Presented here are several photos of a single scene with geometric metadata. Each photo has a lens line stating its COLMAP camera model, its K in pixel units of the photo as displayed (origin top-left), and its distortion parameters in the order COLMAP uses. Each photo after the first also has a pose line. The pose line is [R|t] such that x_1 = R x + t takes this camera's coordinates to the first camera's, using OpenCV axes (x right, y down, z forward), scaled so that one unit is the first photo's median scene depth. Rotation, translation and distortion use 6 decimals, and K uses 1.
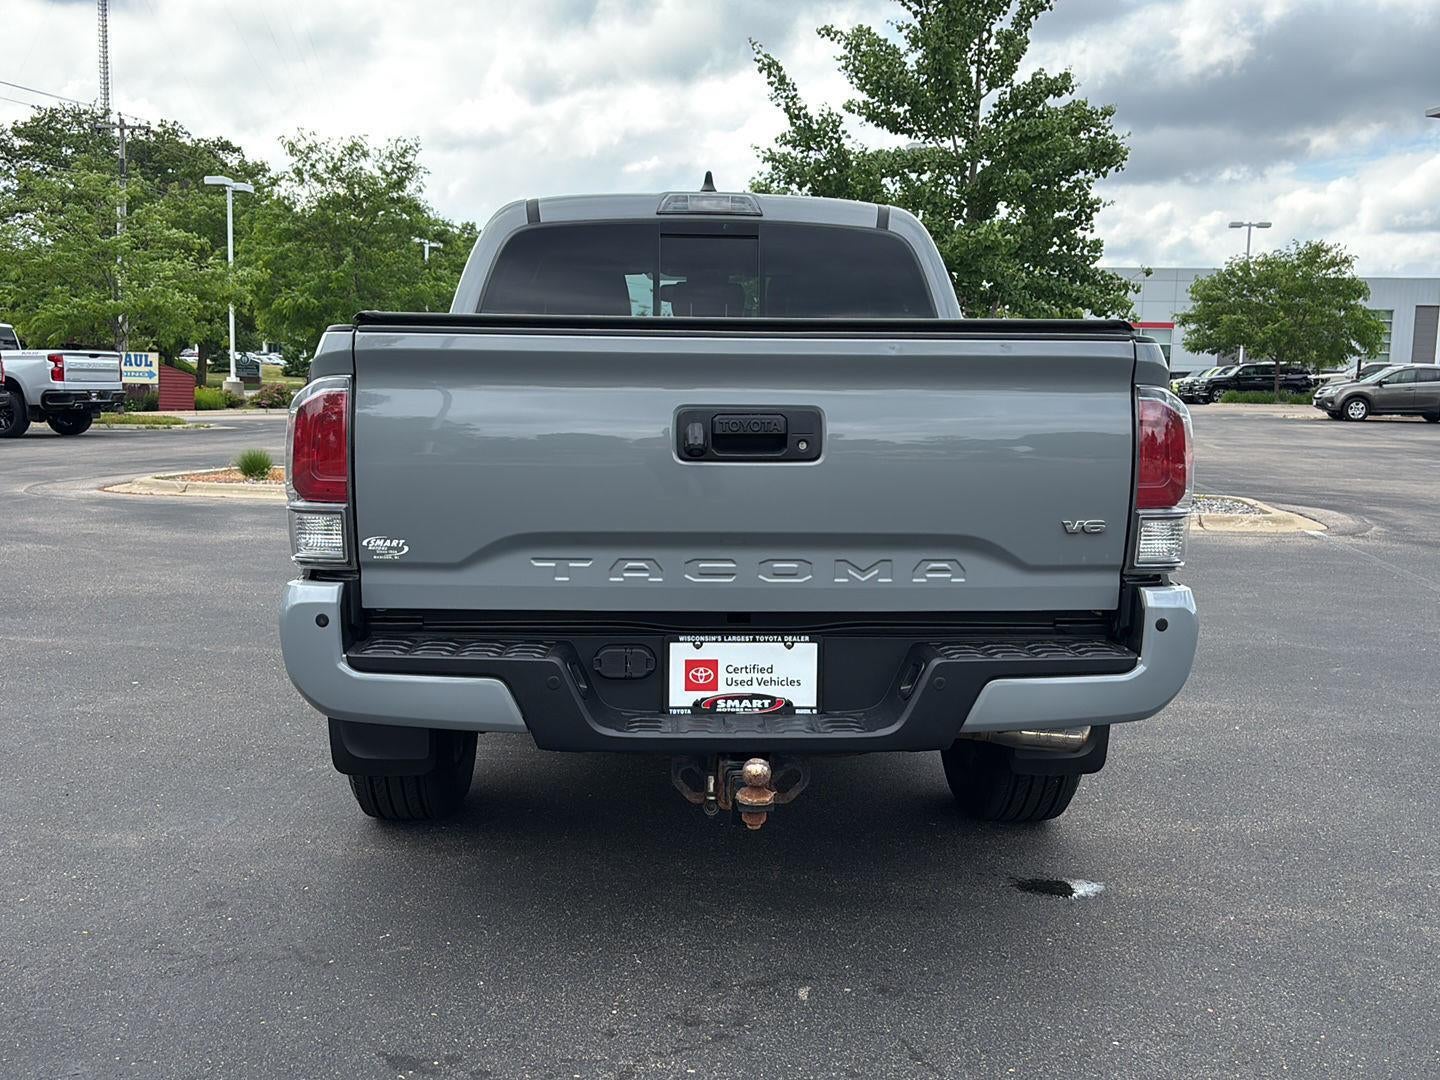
lens RADIAL K [[1388.4, 0, 718.3], [0, 1388.4, 498.8], [0, 0, 1]] dist [0.025925, 0.028203]
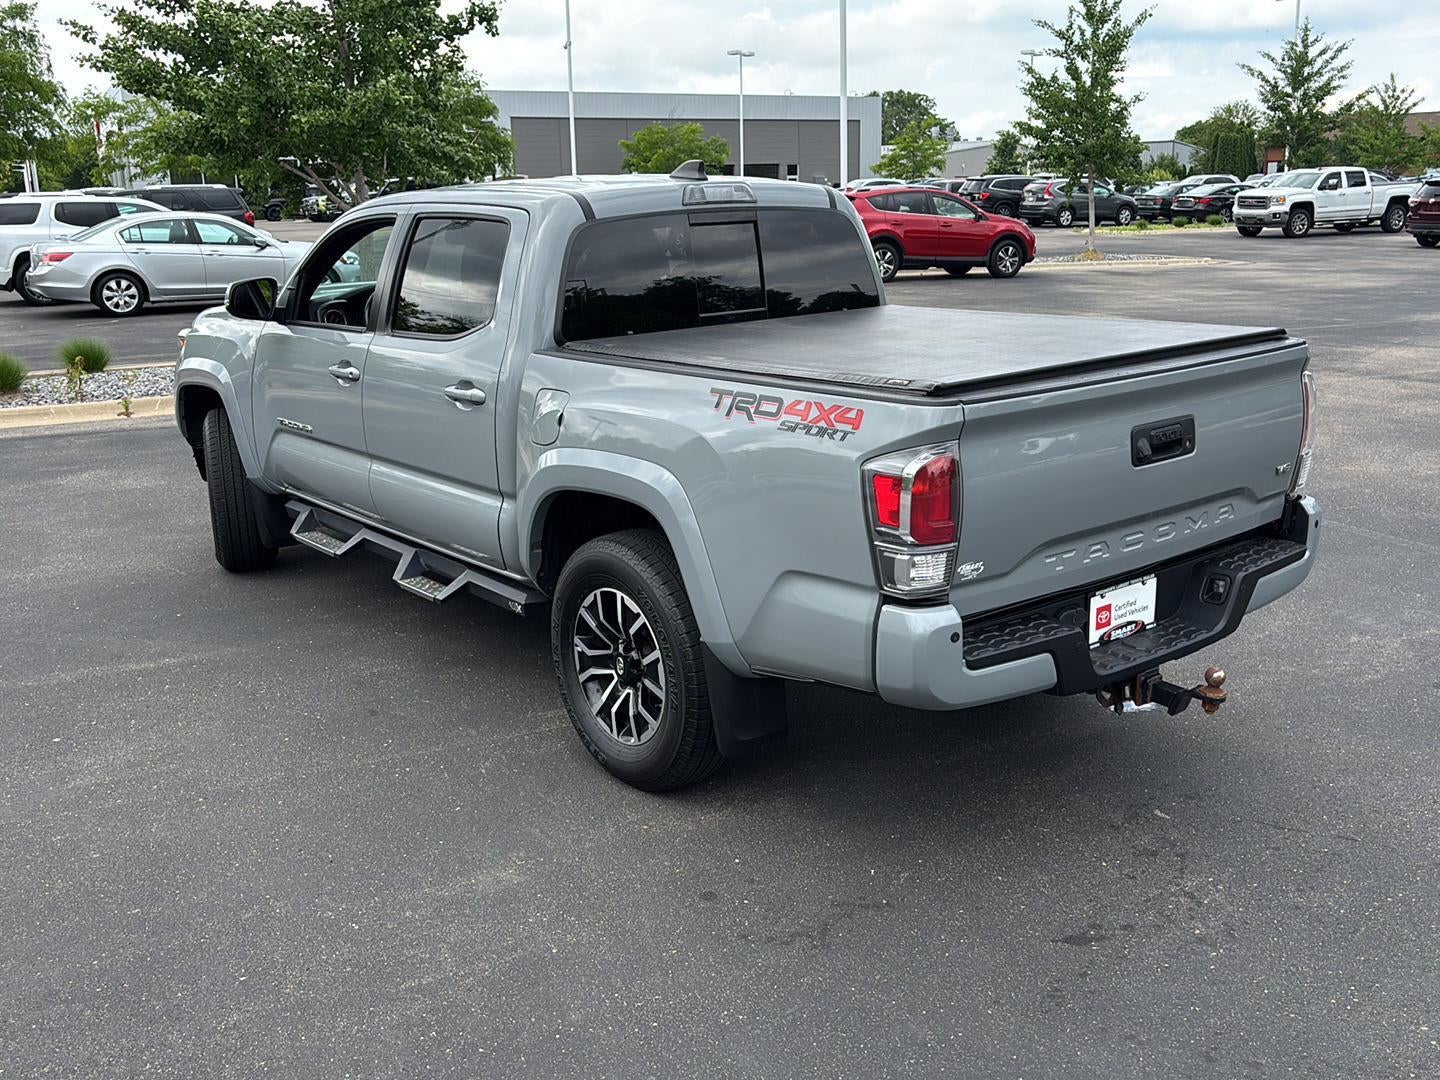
lens RADIAL K [[1388.4, 0, 718.3], [0, 1388.4, 498.8], [0, 0, 1]] dist [0.025925, 0.028203]
pose [[0.809470, -0.160491, 0.564801, -1.073868], [0.083072, 0.983547, 0.160422, -0.238289], [-0.581254, -0.082937, 0.809484, 0.120746]]
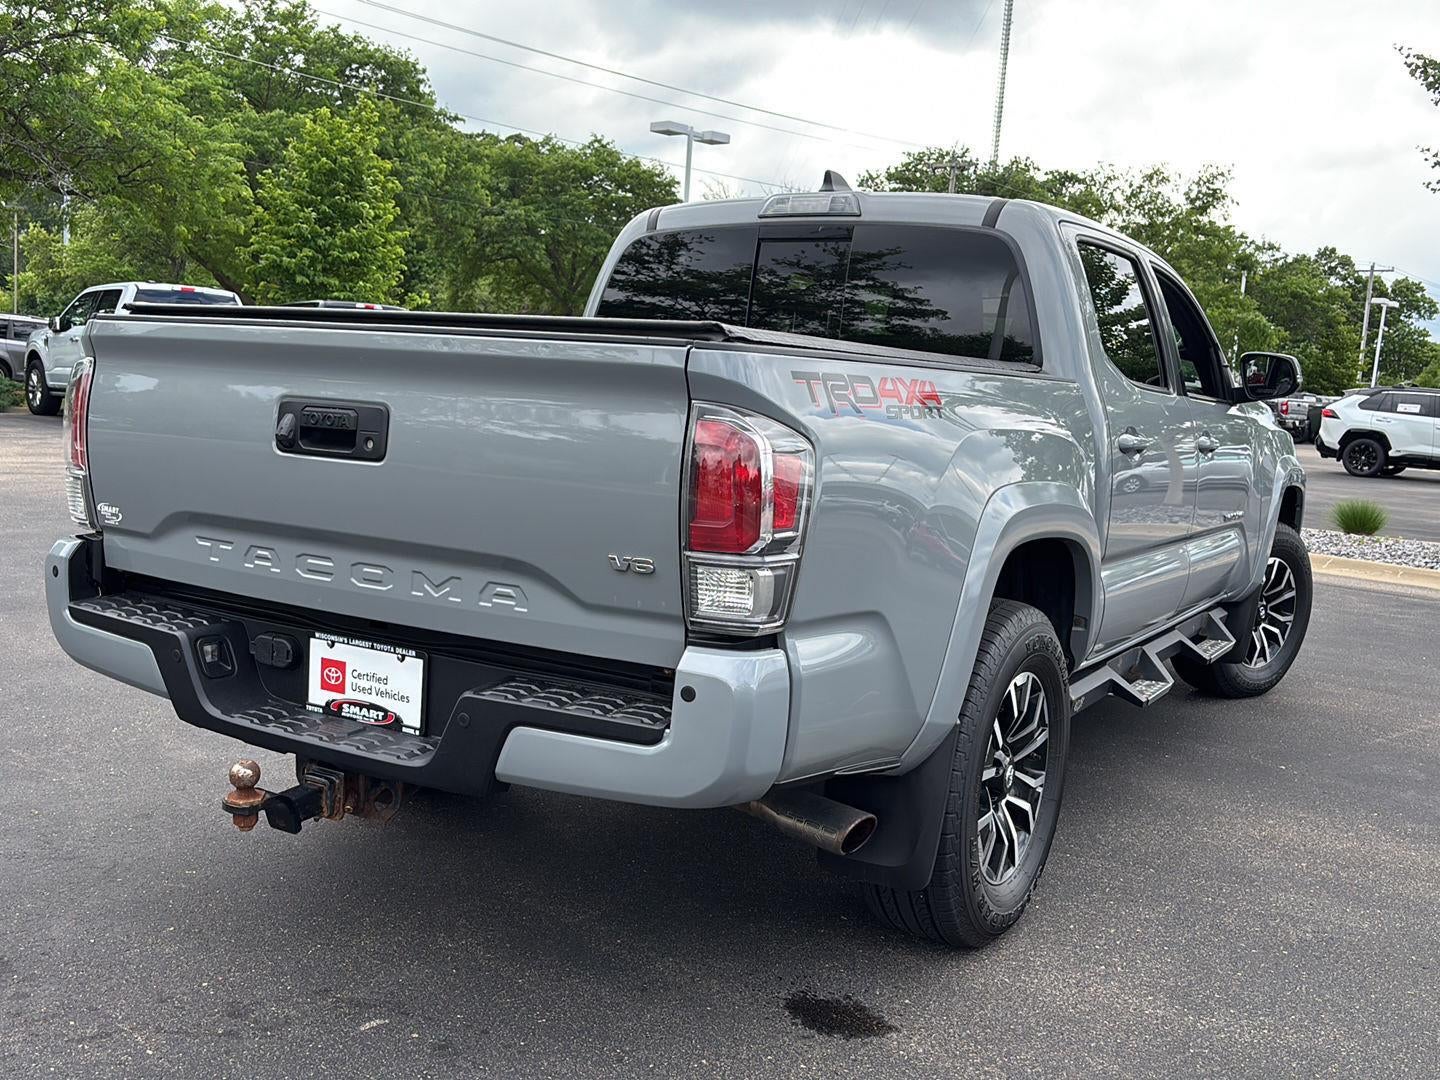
lens RADIAL K [[1427.6, 0, 720.0], [0, 1427.6, 540.0], [0, 0, 1]] dist [0.193800, -0.707145]
pose [[0.825482, 0.098436, -0.555778, 0.766849], [-0.099666, 0.994623, 0.028131, -0.023549], [0.555559, 0.032171, 0.830855, 0.304178]]
